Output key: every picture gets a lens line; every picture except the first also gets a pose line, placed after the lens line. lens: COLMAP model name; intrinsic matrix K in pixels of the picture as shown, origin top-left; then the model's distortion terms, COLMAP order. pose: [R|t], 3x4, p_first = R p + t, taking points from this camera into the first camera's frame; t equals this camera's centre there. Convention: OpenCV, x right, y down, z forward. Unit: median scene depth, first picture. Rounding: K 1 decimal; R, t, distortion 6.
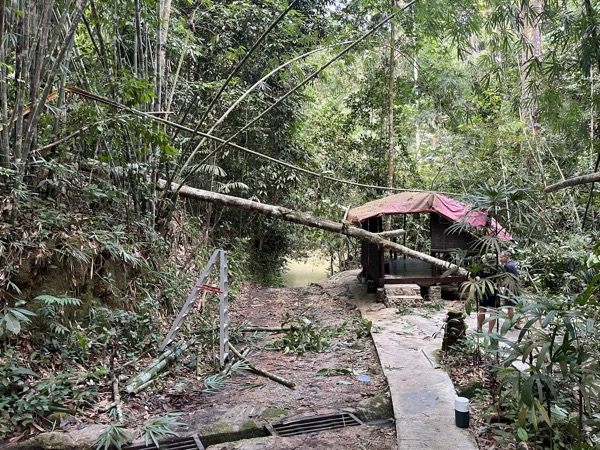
lens RADIAL K [[455.0, 0, 300.0], [0, 455.0, 225.0], [0, 0, 1]] dist [0.076489, -0.116865]
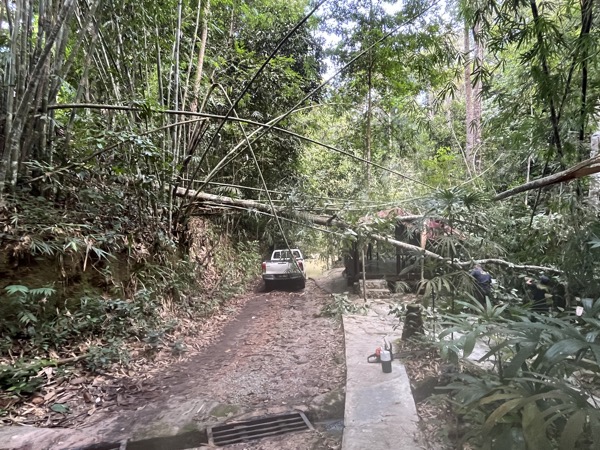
lens RADIAL K [[311.6, 0, 300.0], [0, 311.6, 225.0], [0, 0, 1]] dist [-0.004487, -0.001147]
pose [[0.999229, 0.011040, -0.037677, 0.084553], [-0.012464, 0.999209, -0.037768, 0.023523], [0.037230, 0.038209, 0.998576, 0.215720]]
